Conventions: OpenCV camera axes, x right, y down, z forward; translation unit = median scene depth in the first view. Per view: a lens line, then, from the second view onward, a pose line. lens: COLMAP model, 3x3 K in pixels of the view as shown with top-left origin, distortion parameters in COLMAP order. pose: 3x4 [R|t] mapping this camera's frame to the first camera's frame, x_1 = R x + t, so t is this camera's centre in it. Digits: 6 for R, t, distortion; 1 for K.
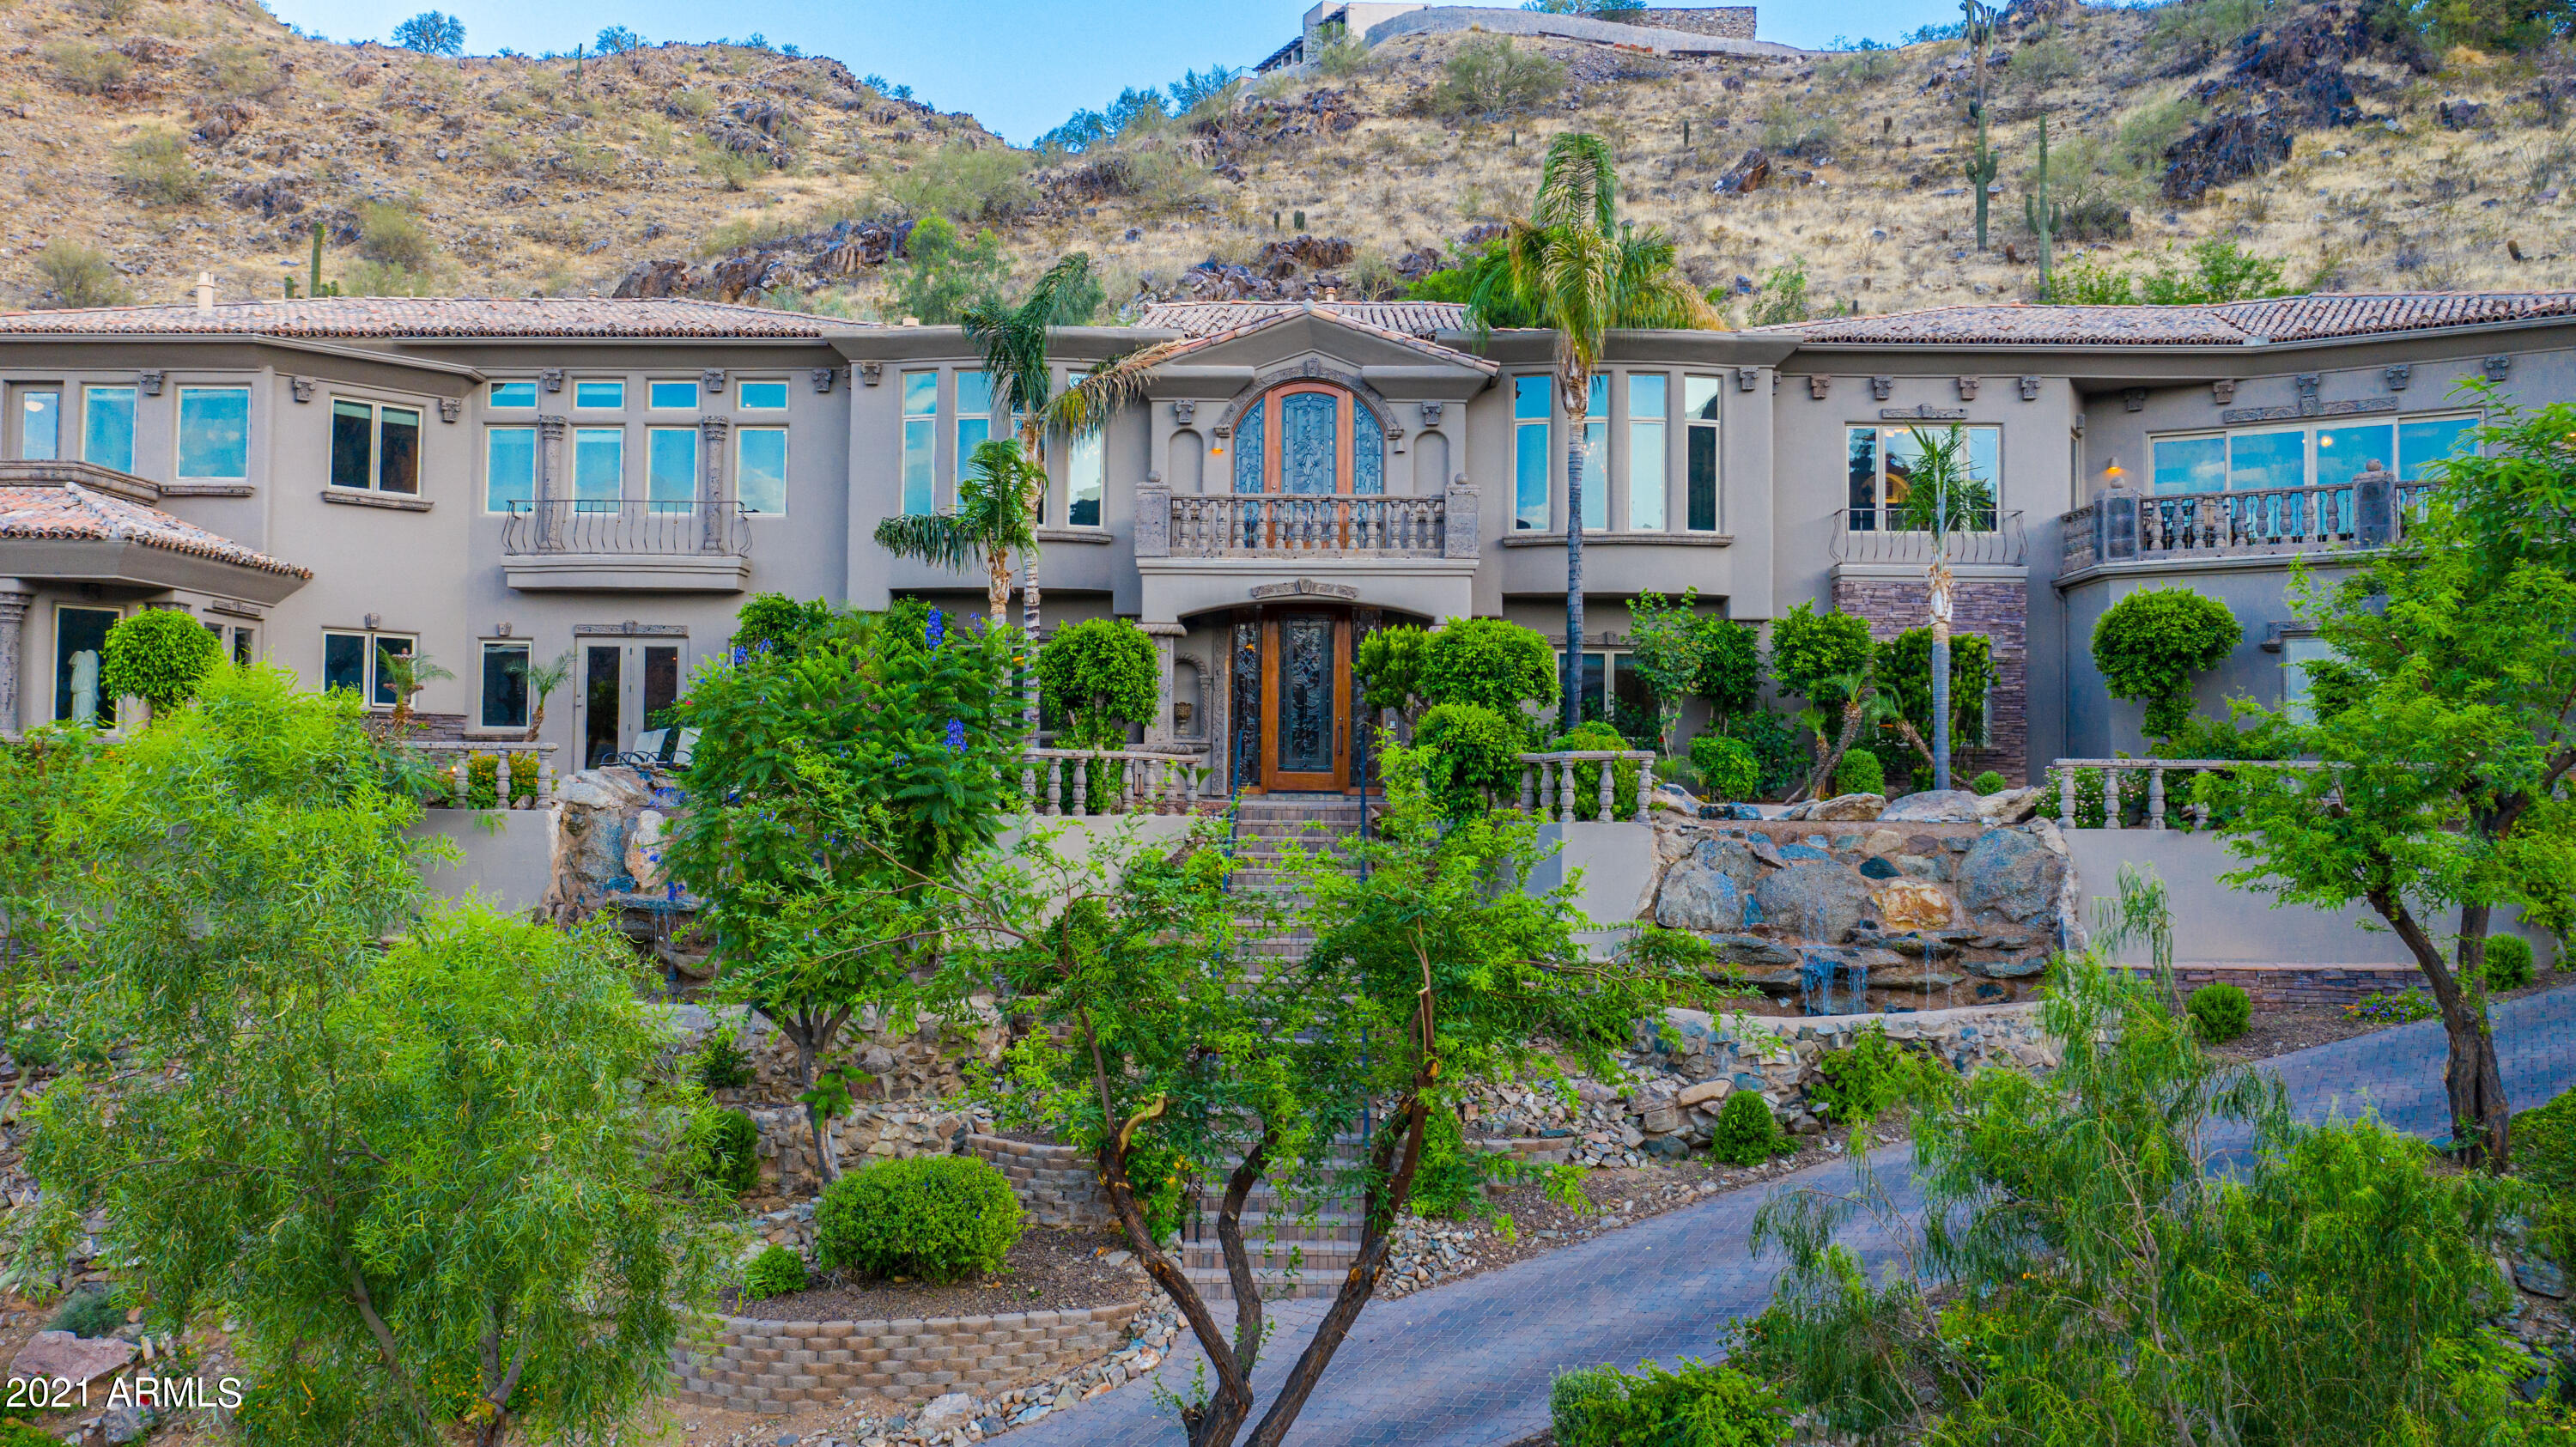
lens RADIAL K [[2048.2, 0, 1279.8], [0, 2048.2, 719.9], [0, 0, 1]] dist [-0.002153, 0.014019]
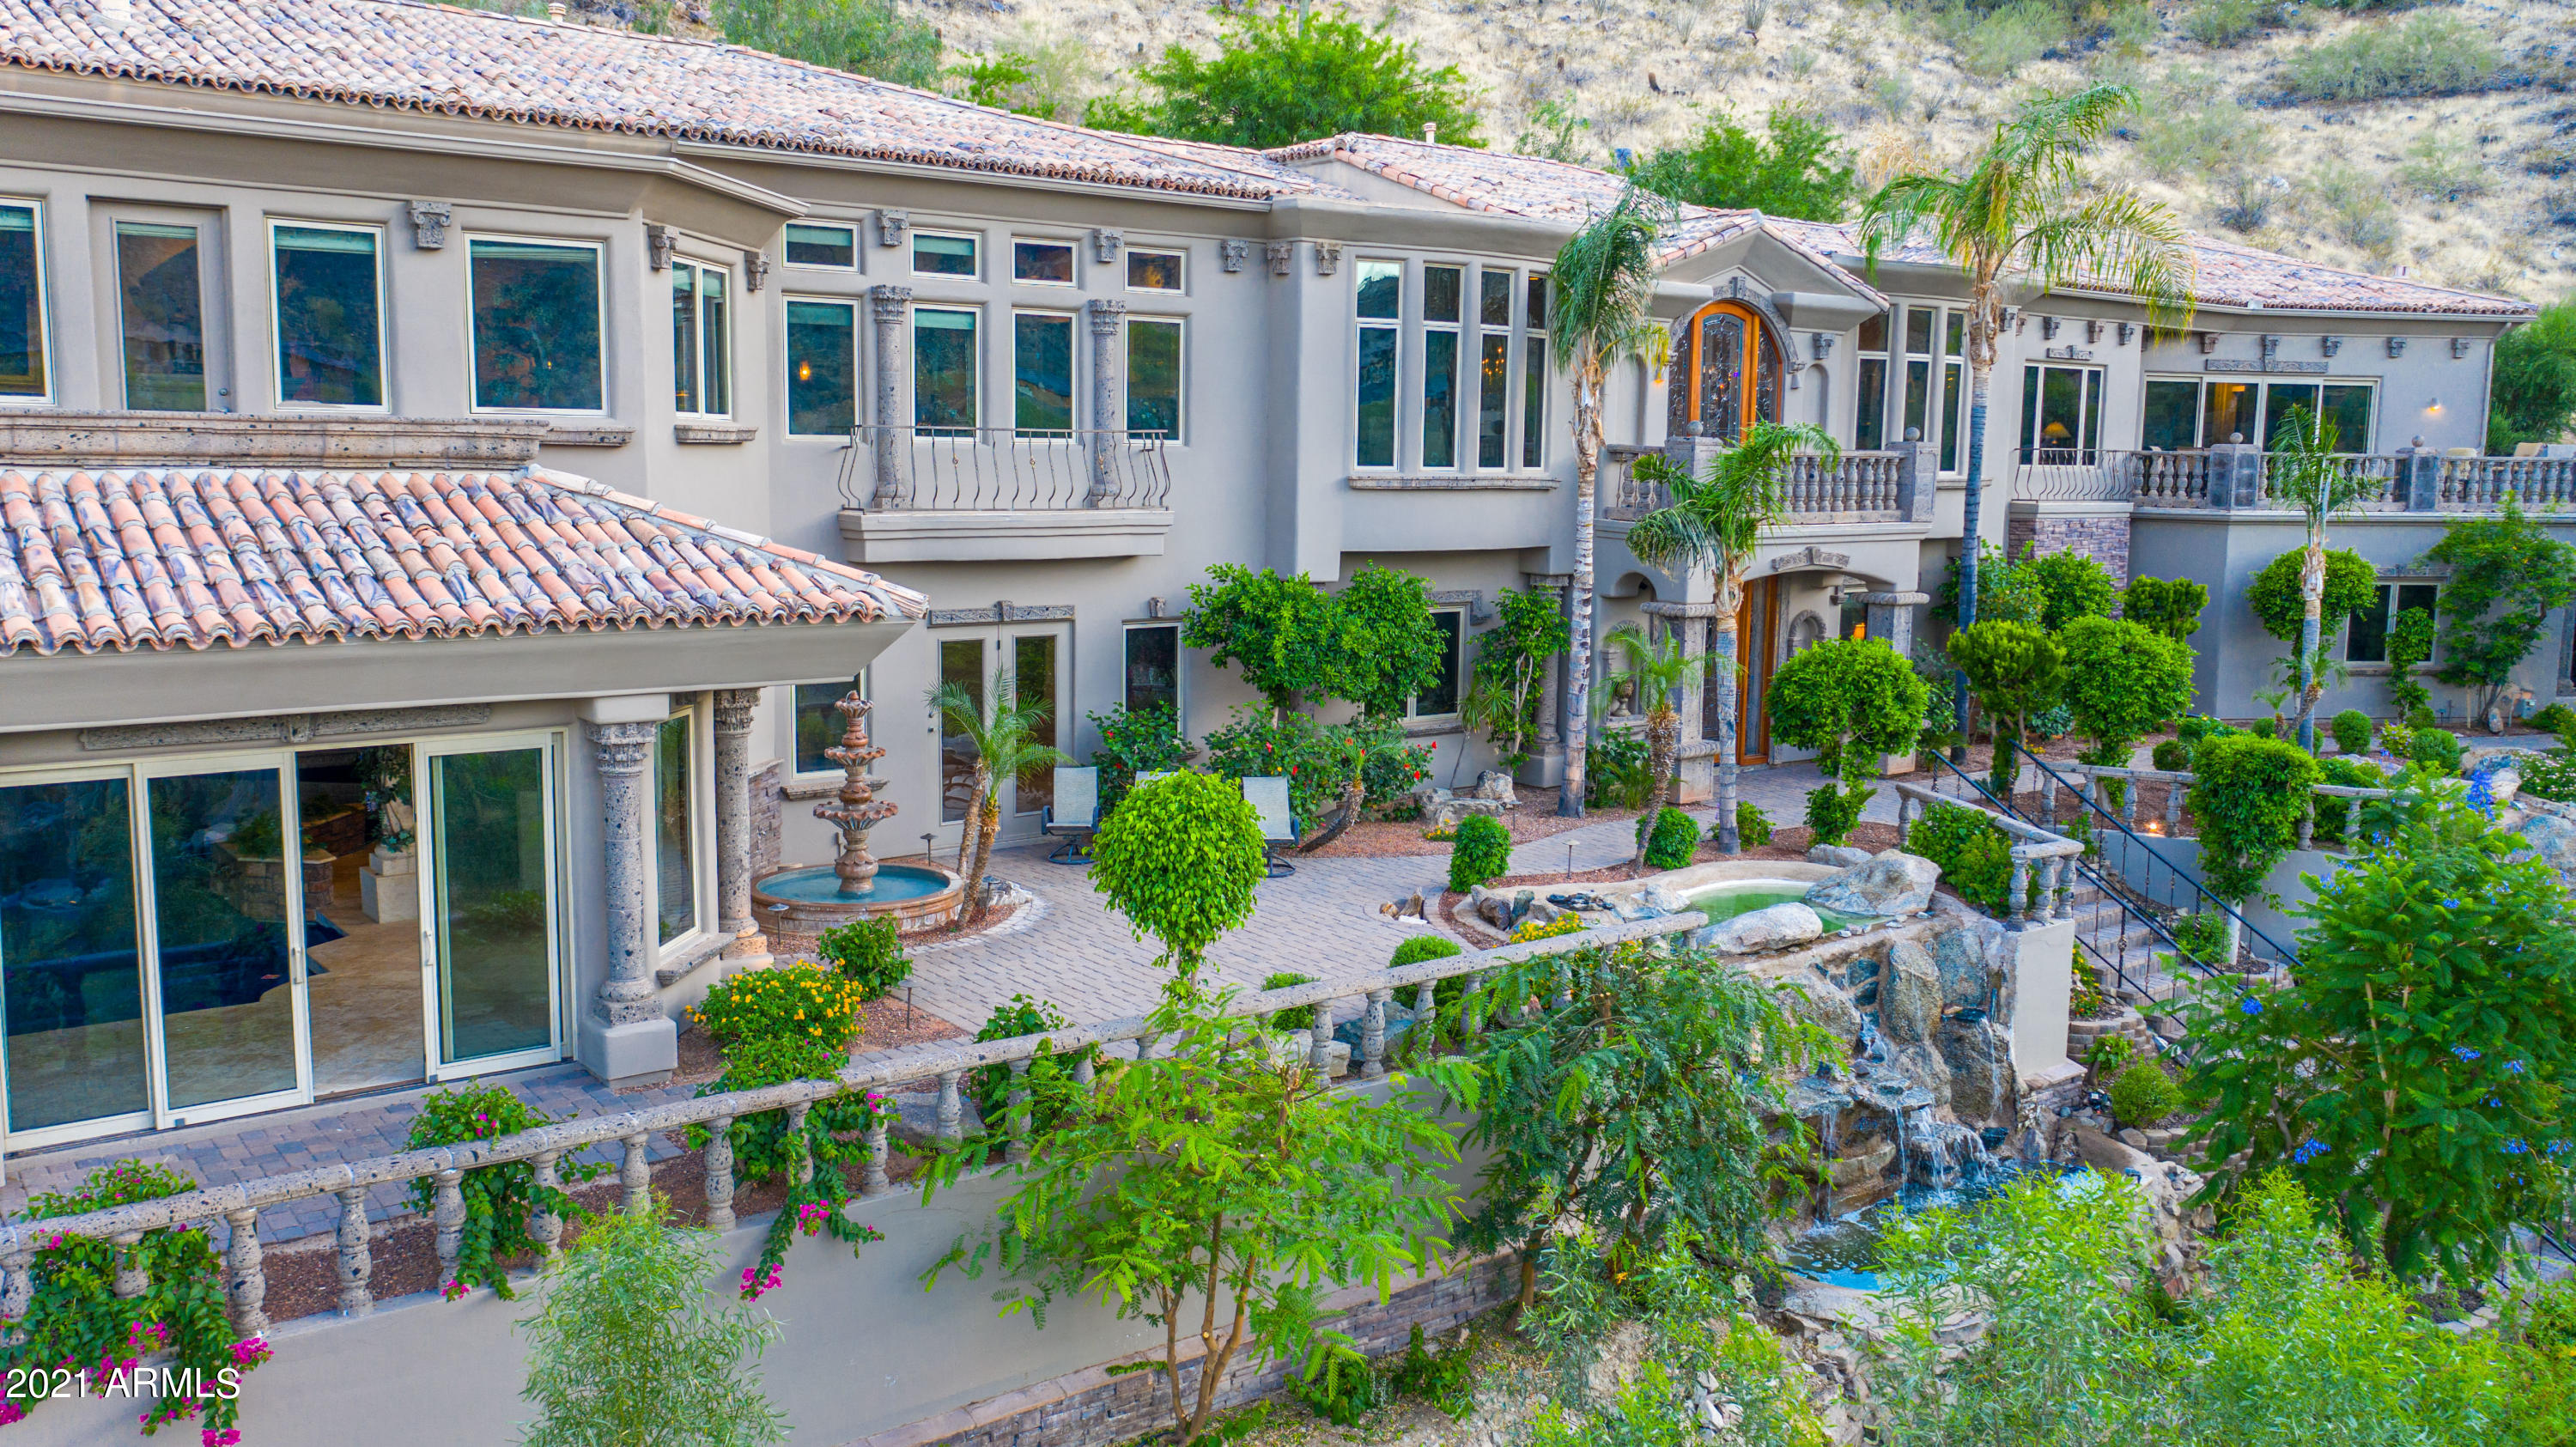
lens RADIAL K [[2048.2, 0, 1285.3], [0, 2048.2, 732.1], [0, 0, 1]] dist [-0.002153, 0.014019]
pose [[0.770009, -0.087661, 0.631982, -0.704304], [-0.030721, 0.984274, 0.173956, -0.131601], [-0.637293, -0.153363, 0.755207, 0.437054]]
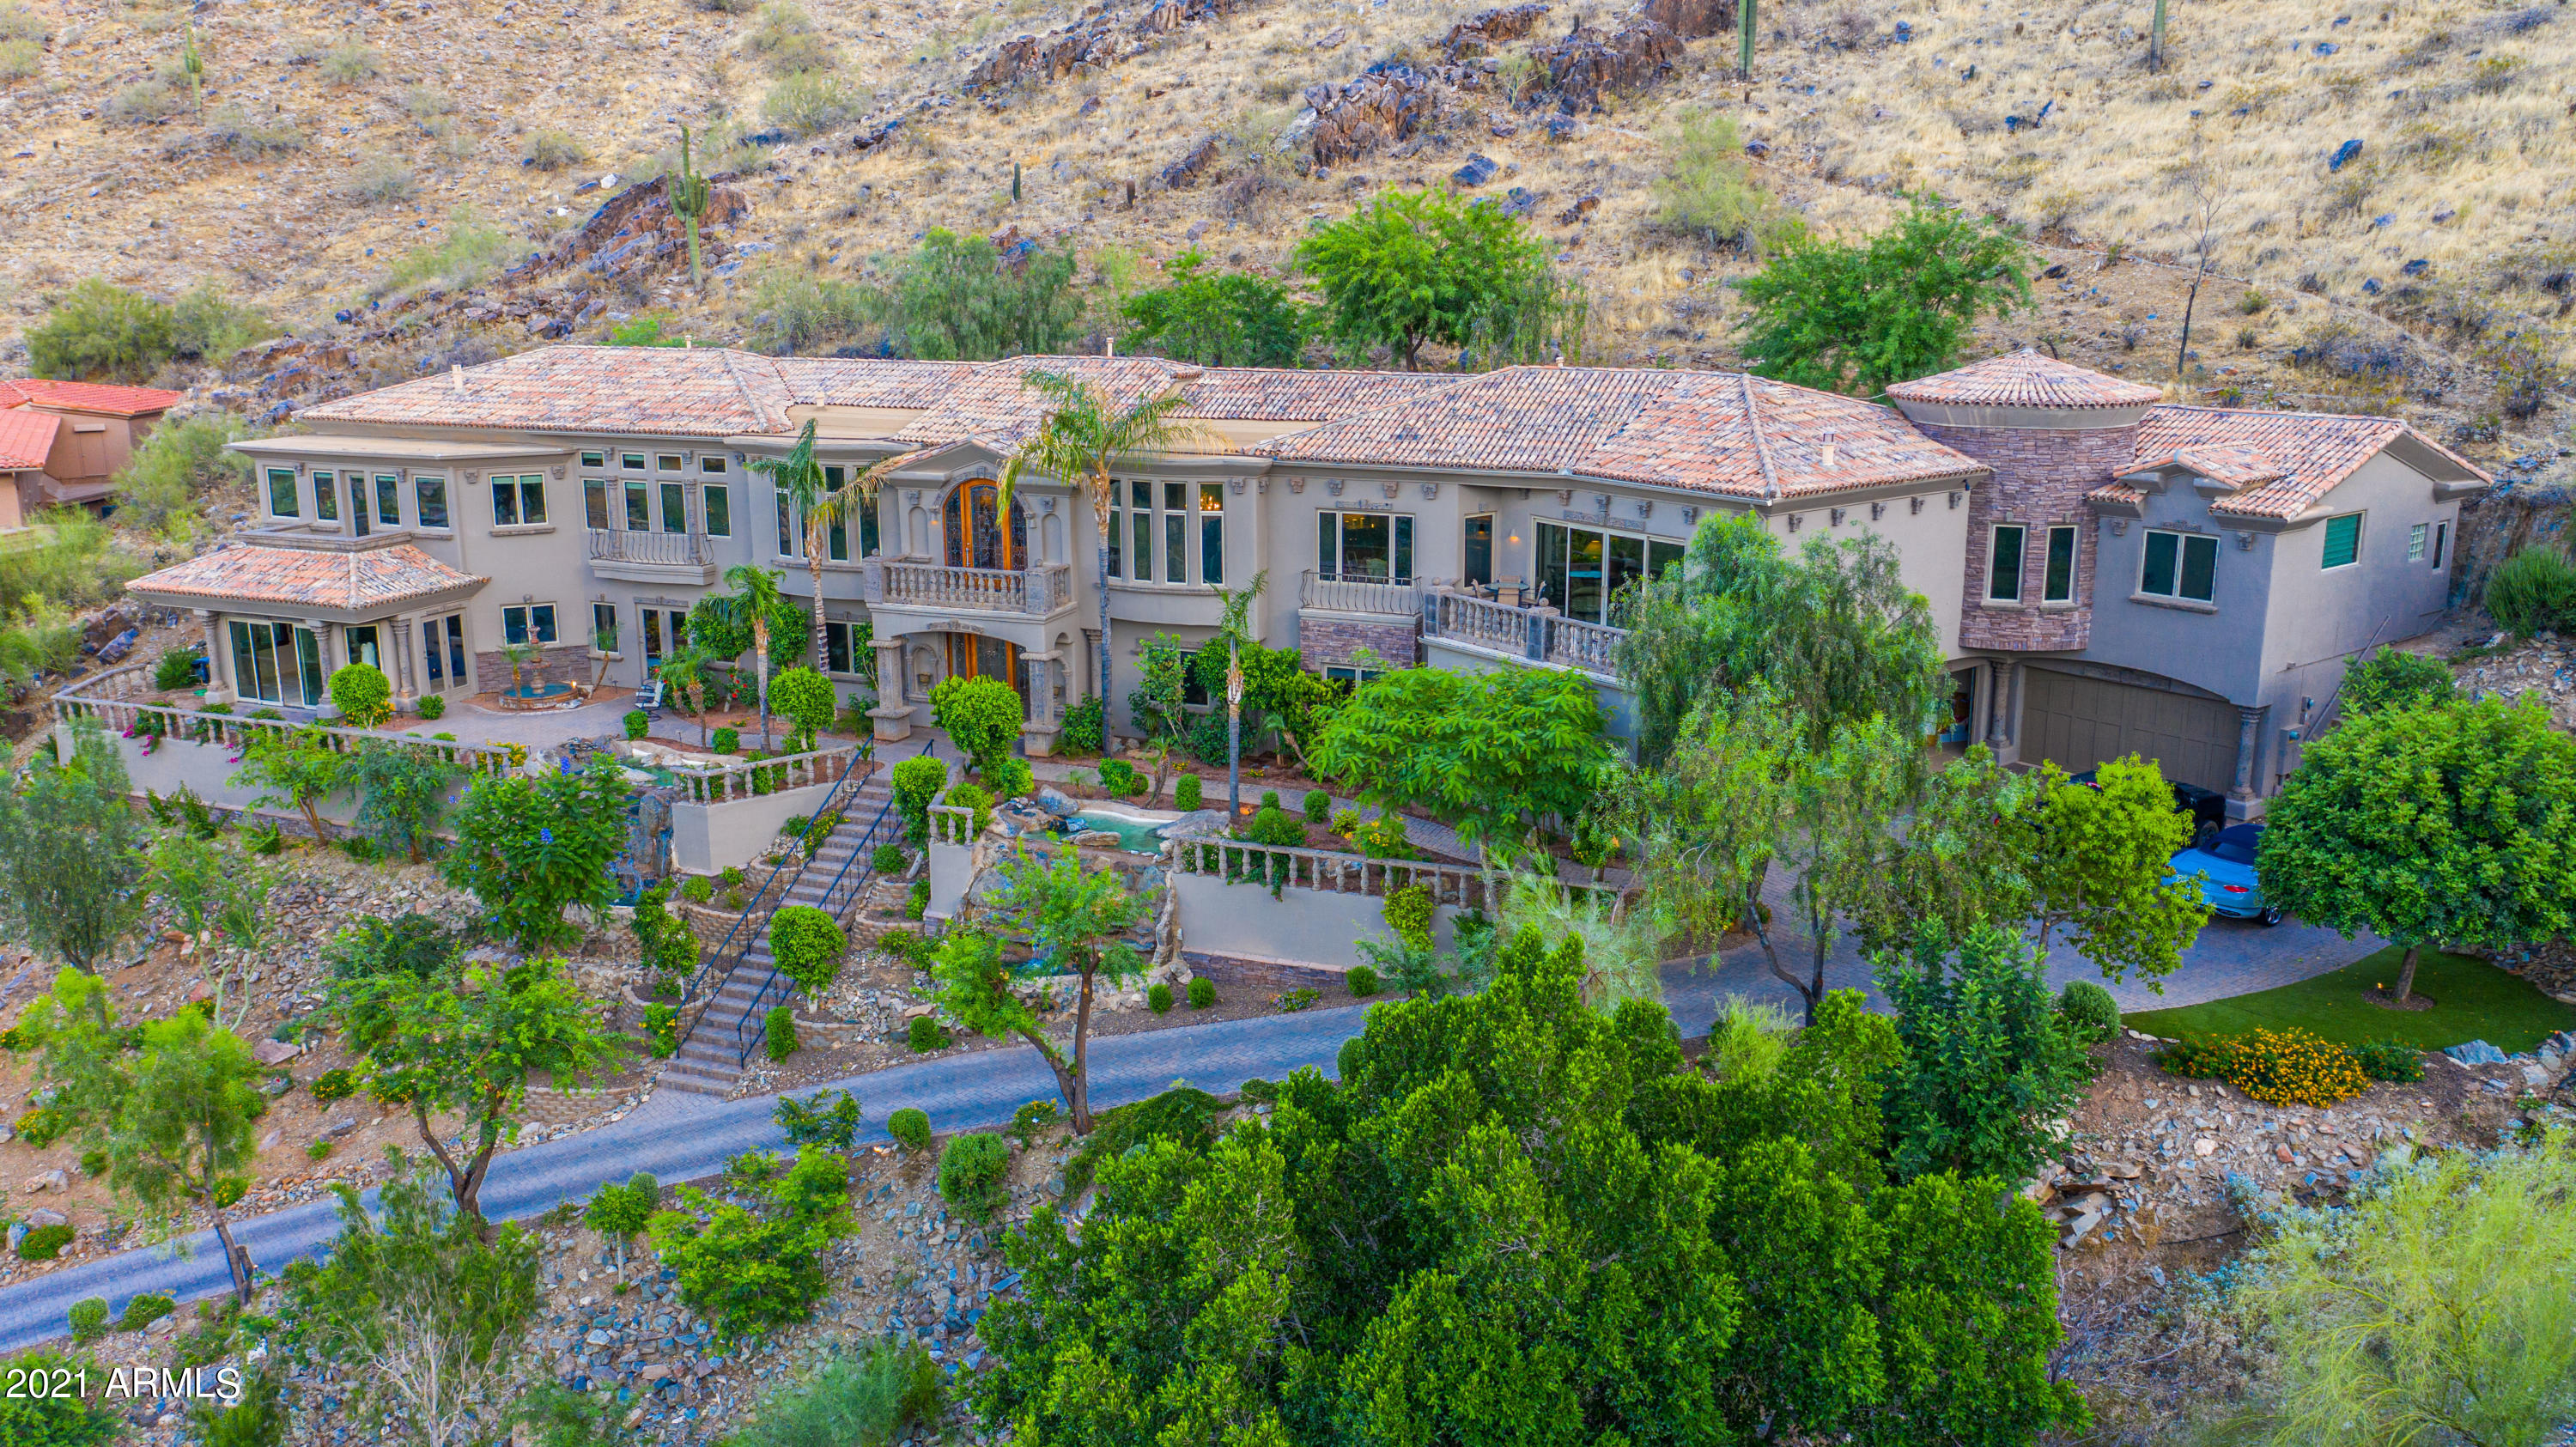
lens RADIAL K [[2048.2, 0, 1279.8], [0, 2048.2, 722.1], [0, 0, 1]] dist [-0.002153, 0.014019]
pose [[0.933175, 0.068429, -0.352849, 0.806492], [0.030530, 0.963071, 0.267512, -0.404195], [0.358124, -0.260408, 0.896624, -0.389807]]
